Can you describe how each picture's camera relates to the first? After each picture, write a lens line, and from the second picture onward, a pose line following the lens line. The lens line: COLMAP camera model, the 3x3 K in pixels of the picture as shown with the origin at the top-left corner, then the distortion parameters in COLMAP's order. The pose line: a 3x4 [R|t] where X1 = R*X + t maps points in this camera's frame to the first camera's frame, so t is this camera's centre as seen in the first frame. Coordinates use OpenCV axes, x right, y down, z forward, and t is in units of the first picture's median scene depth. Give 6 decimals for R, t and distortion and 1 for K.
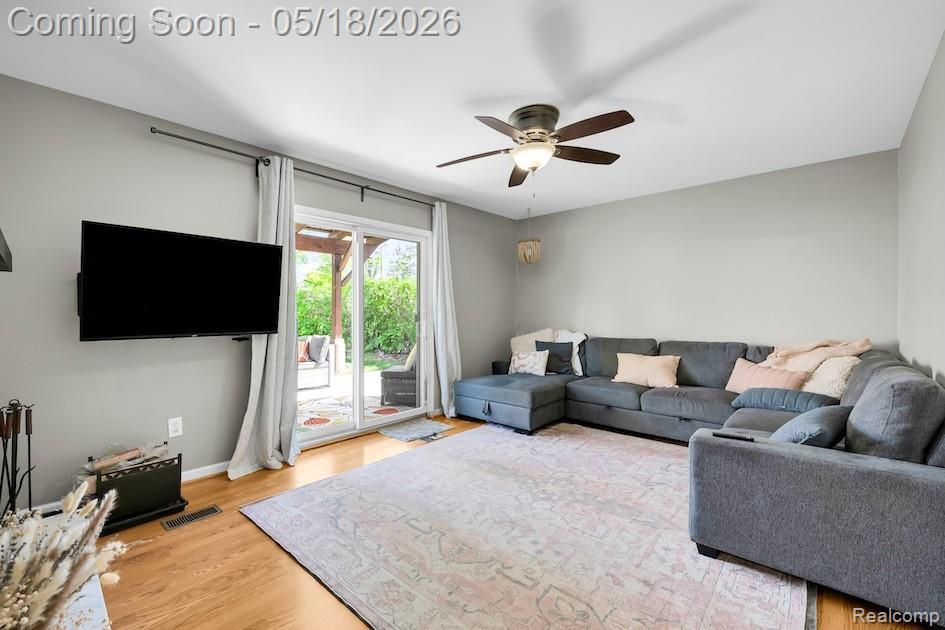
lens RADIAL K [[387.4, 0, 449.8], [0, 387.4, 312.8], [0, 0, 1]] dist [-0.008319, -0.001210]
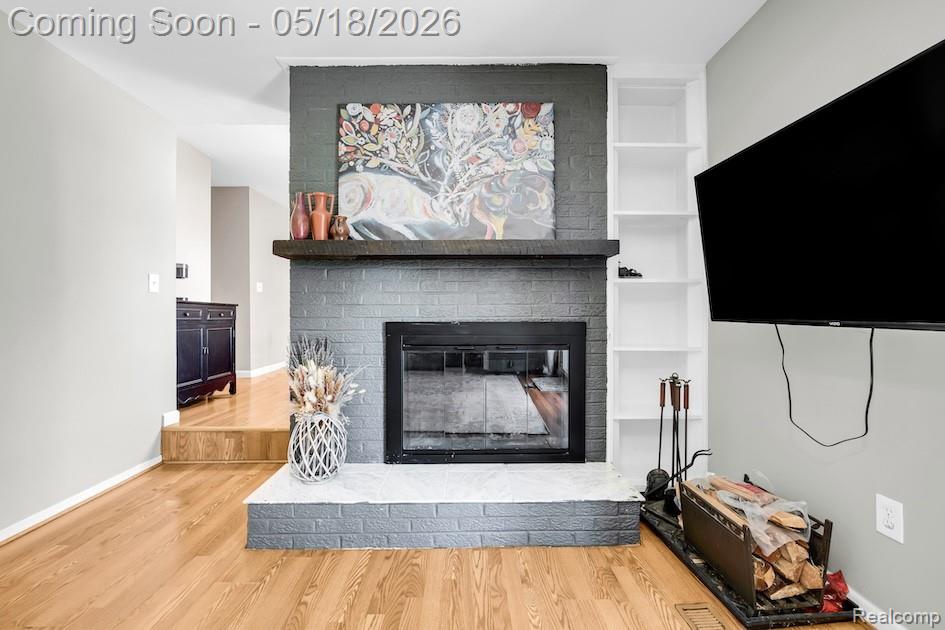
lens RADIAL K [[387.4, 0, 472.7], [0, 387.4, 312.3], [0, 0, 1]] dist [-0.008319, -0.001210]
pose [[-0.712277, -0.000160, -0.701899, -0.012803], [-0.002797, 0.999993, 0.002610, 0.044277], [0.701893, 0.003822, -0.712272, 1.007516]]
